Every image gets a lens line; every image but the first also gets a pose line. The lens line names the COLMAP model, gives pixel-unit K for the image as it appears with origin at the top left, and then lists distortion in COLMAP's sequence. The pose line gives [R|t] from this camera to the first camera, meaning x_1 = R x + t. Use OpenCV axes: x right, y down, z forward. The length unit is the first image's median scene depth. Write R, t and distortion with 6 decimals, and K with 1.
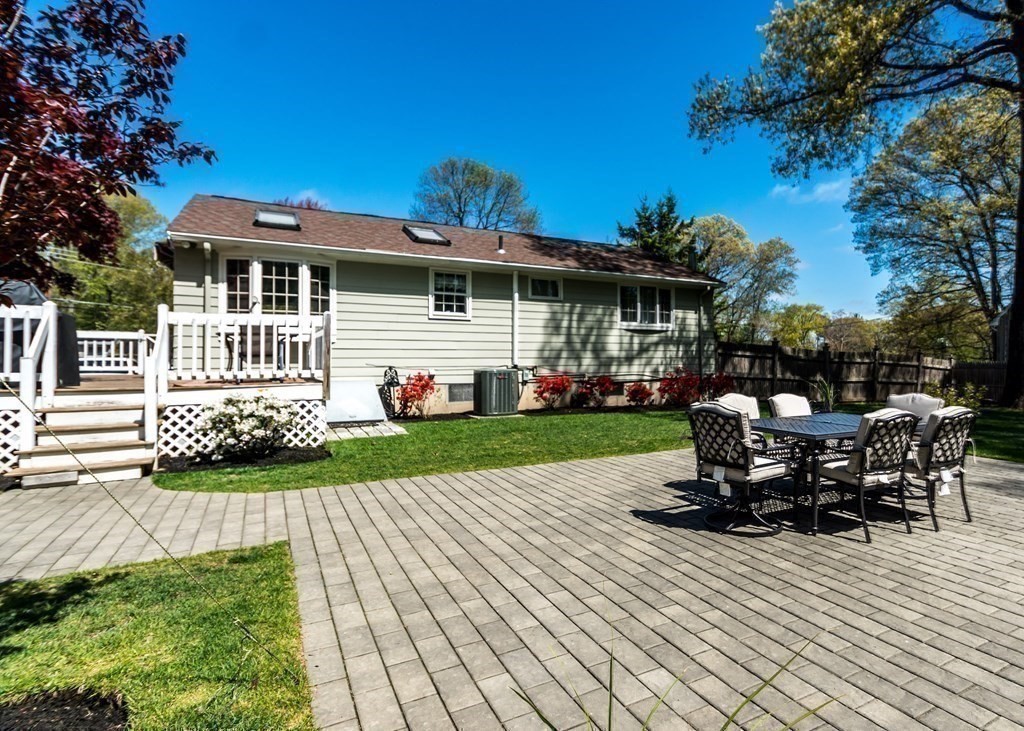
lens RADIAL K [[551.4, 0, 577.6], [0, 551.4, 354.8], [0, 0, 1]] dist [0.014375, 0.000954]
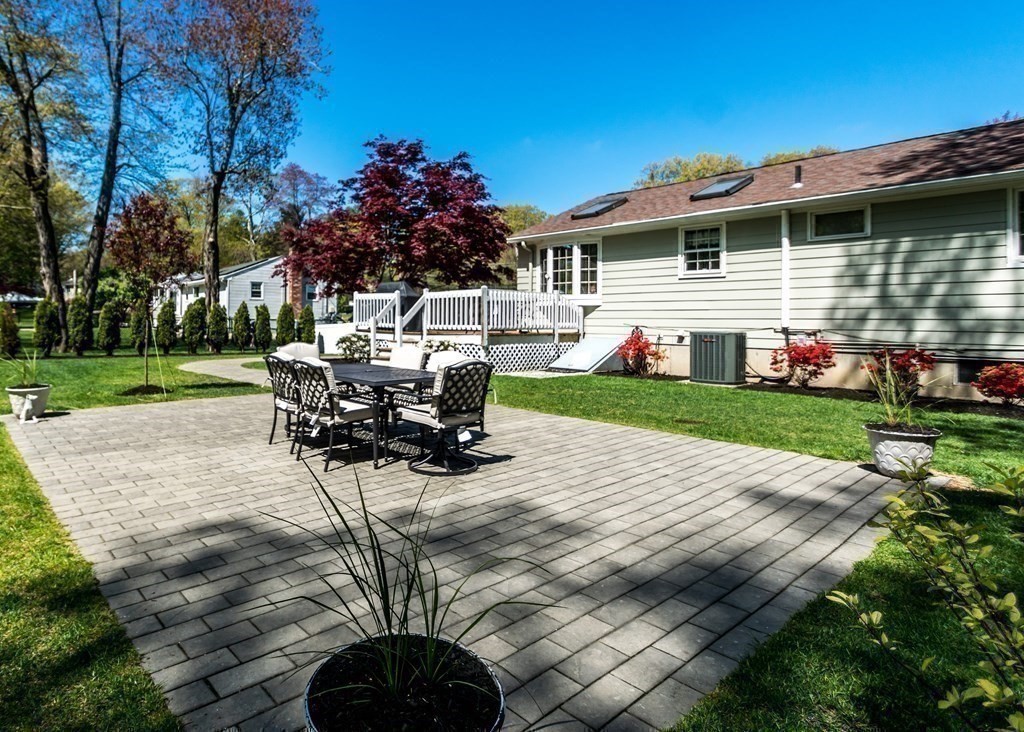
lens RADIAL K [[580.6, 0, 396.7], [0, 580.6, 318.9], [0, 0, 1]] dist [0.003794, -0.007197]
pose [[0.160921, 0.000504, -0.986967, 0.593662], [-0.002532, 0.999997, 0.000098, 0.006201], [0.986964, 0.002483, 0.160922, 0.293106]]
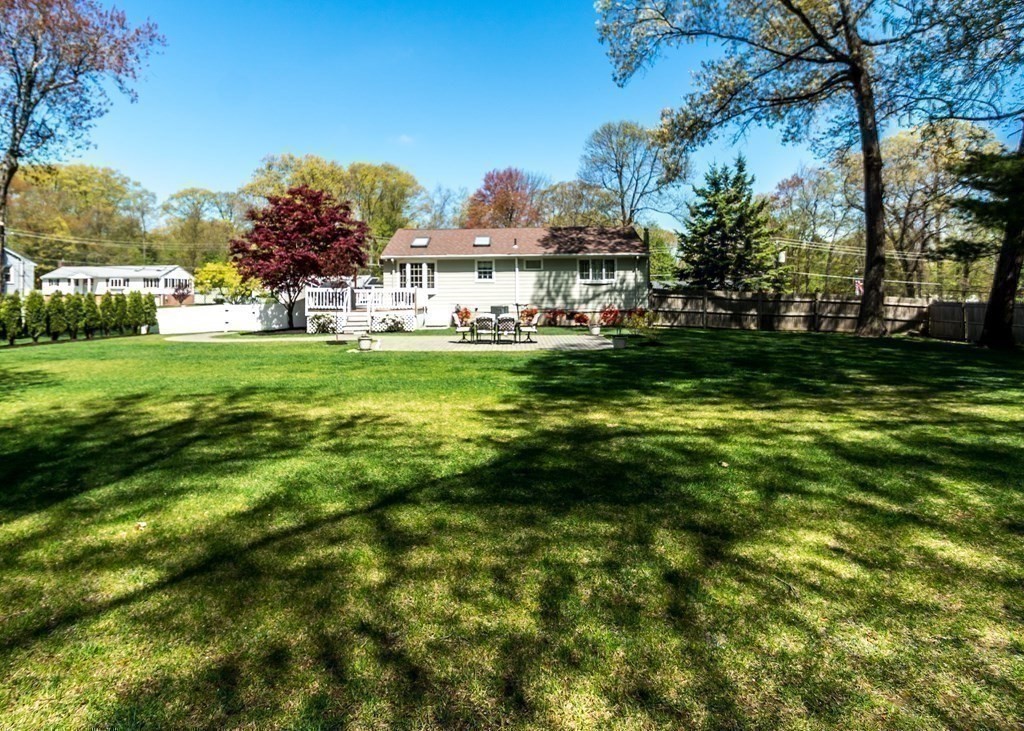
lens RADIAL K [[580.6, 0, 471.9], [0, 580.6, 353.7], [0, 0, 1]] dist [0.003794, -0.007197]
pose [[0.833906, 0.050038, -0.549633, 0.889725], [0.011564, 0.994079, 0.108044, -0.029545], [0.551785, -0.096455, 0.828390, -0.847102]]
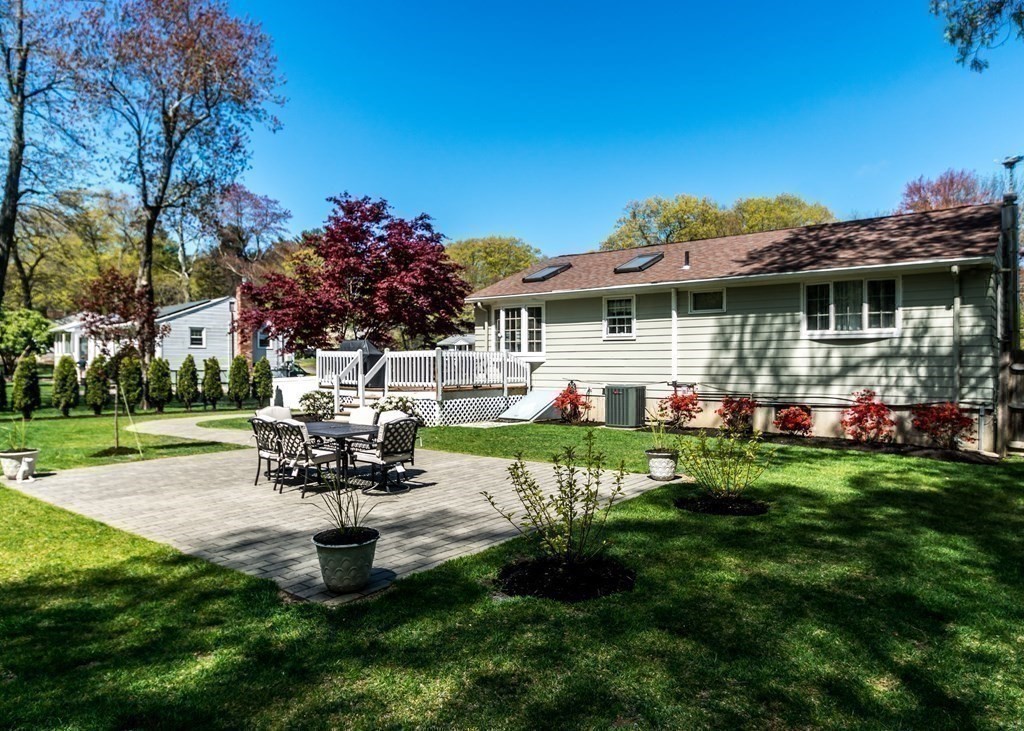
lens RADIAL K [[663.4, 0, 519.7], [0, 663.4, 356.5], [0, 0, 1]] dist [0.023059, -0.005047]
pose [[0.380034, -0.009651, -0.924922, 0.848662], [0.007124, 0.999946, -0.007507, -0.019168], [0.924945, -0.003736, 0.380083, 0.262462]]
